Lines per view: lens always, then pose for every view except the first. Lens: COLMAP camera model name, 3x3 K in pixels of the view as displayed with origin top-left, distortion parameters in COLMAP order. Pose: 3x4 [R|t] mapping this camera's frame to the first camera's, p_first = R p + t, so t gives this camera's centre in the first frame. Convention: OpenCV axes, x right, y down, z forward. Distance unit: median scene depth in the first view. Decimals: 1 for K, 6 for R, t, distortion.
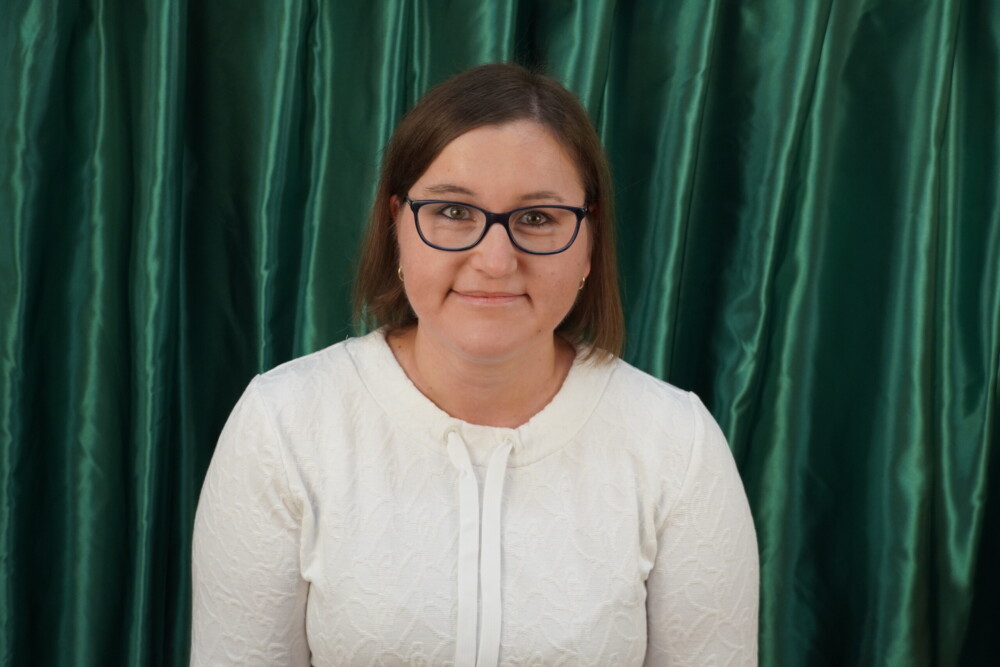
lens RADIAL K [[1252.5, 0, 489.7], [0, 1252.5, 337.6], [0, 0, 1]] dist [0.010833, 0.000000]
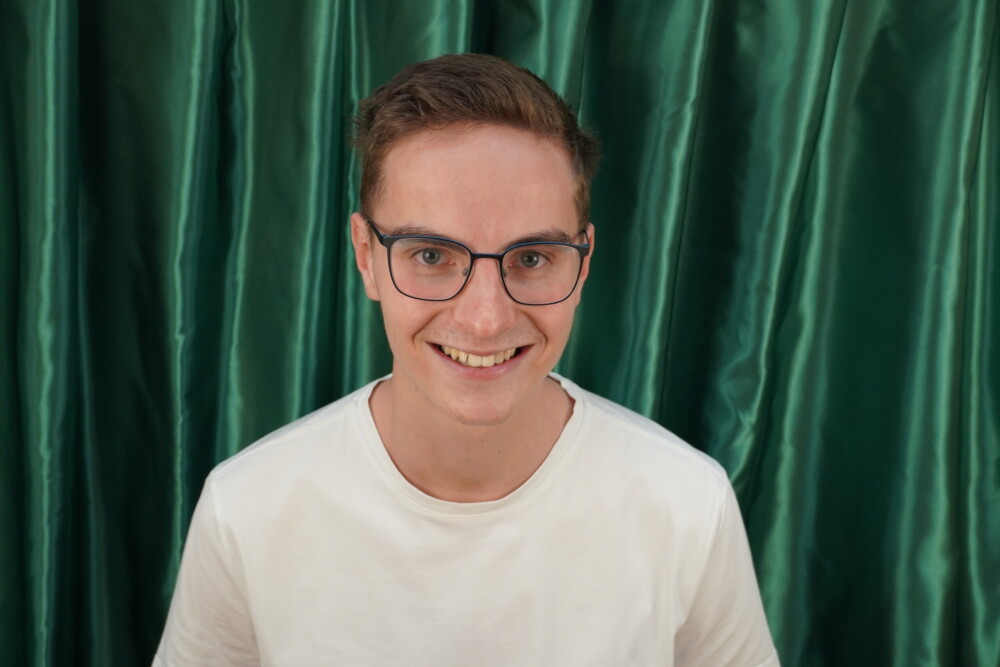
lens RADIAL K [[1252.5, 0, 494.8], [0, 1252.5, 310.4], [0, 0, 1]] dist [0.010833, 0.000000]
pose [[0.999837, -0.009738, 0.015209, 0.022151], [0.009269, 0.999489, 0.030577, -0.094978], [-0.015499, -0.030431, 0.999417, 0.147009]]
